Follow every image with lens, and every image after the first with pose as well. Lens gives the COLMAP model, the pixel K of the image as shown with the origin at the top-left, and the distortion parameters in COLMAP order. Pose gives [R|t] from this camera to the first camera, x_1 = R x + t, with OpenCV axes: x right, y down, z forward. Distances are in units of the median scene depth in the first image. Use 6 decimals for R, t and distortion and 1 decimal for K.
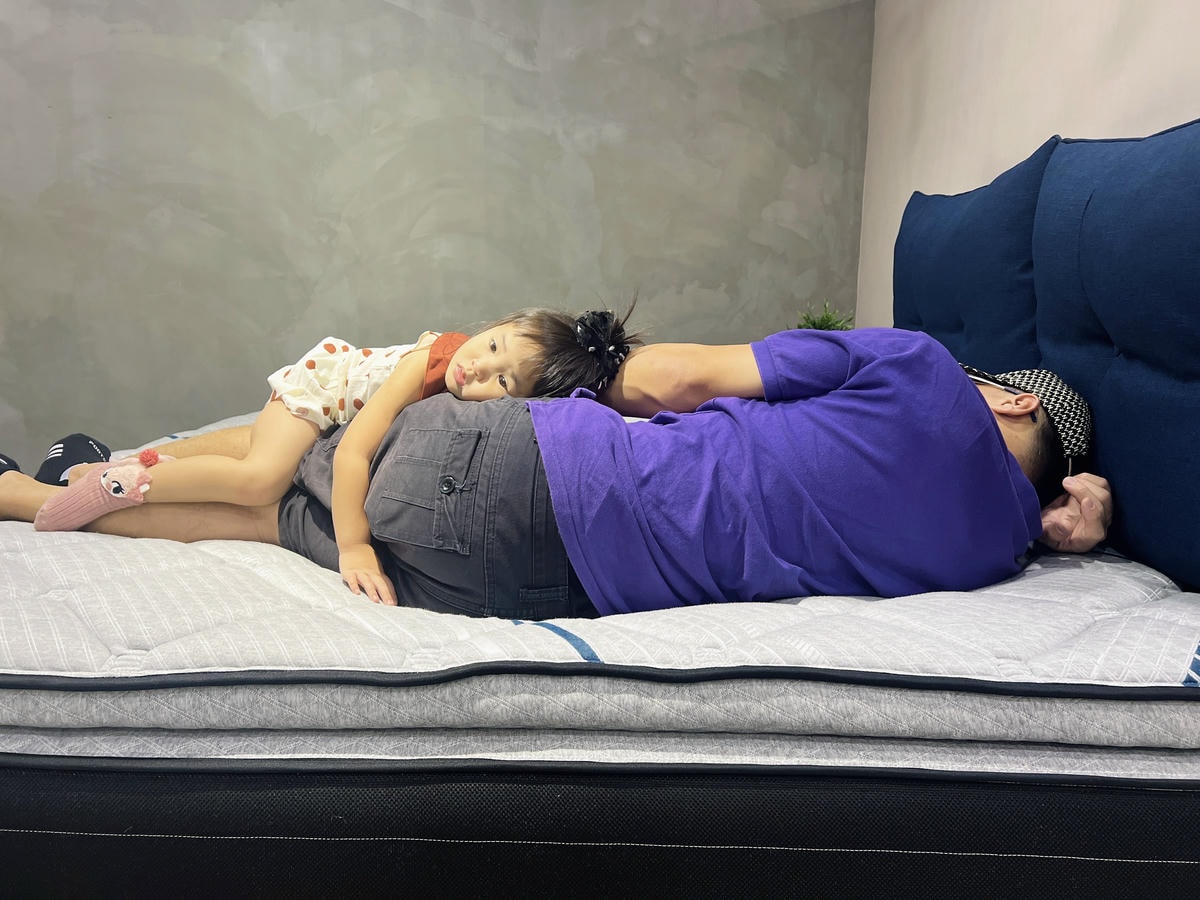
lens RADIAL K [[922.1, 0, 592.0], [0, 922.1, 451.6], [0, 0, 1]] dist [0.073419, -0.026180]
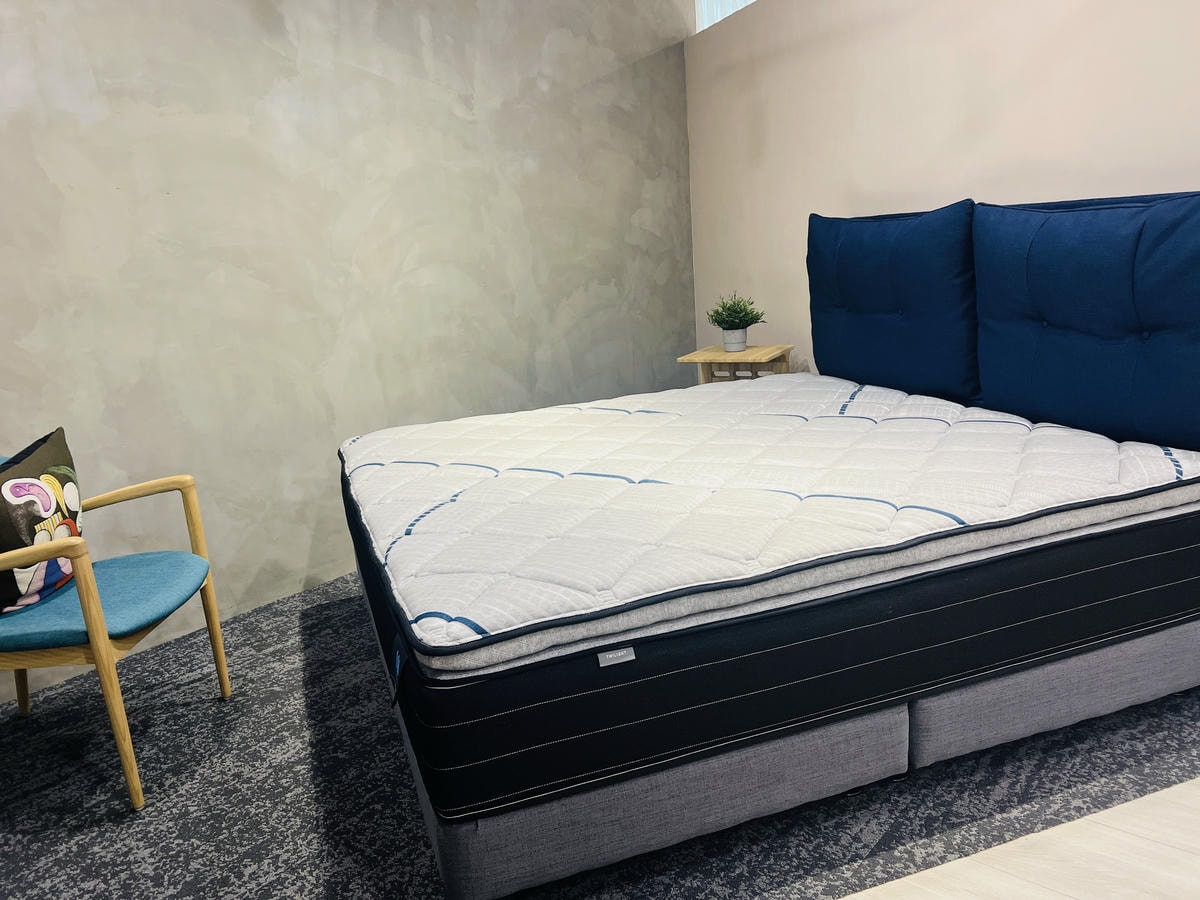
lens RADIAL K [[922.1, 0, 610.7], [0, 922.1, 446.0], [0, 0, 1]] dist [0.073419, -0.026180]
pose [[0.925059, -0.154851, 0.346825, -0.369096], [0.142367, 0.987910, 0.061360, -0.045635], [-0.352134, -0.007385, 0.935921, -0.168252]]
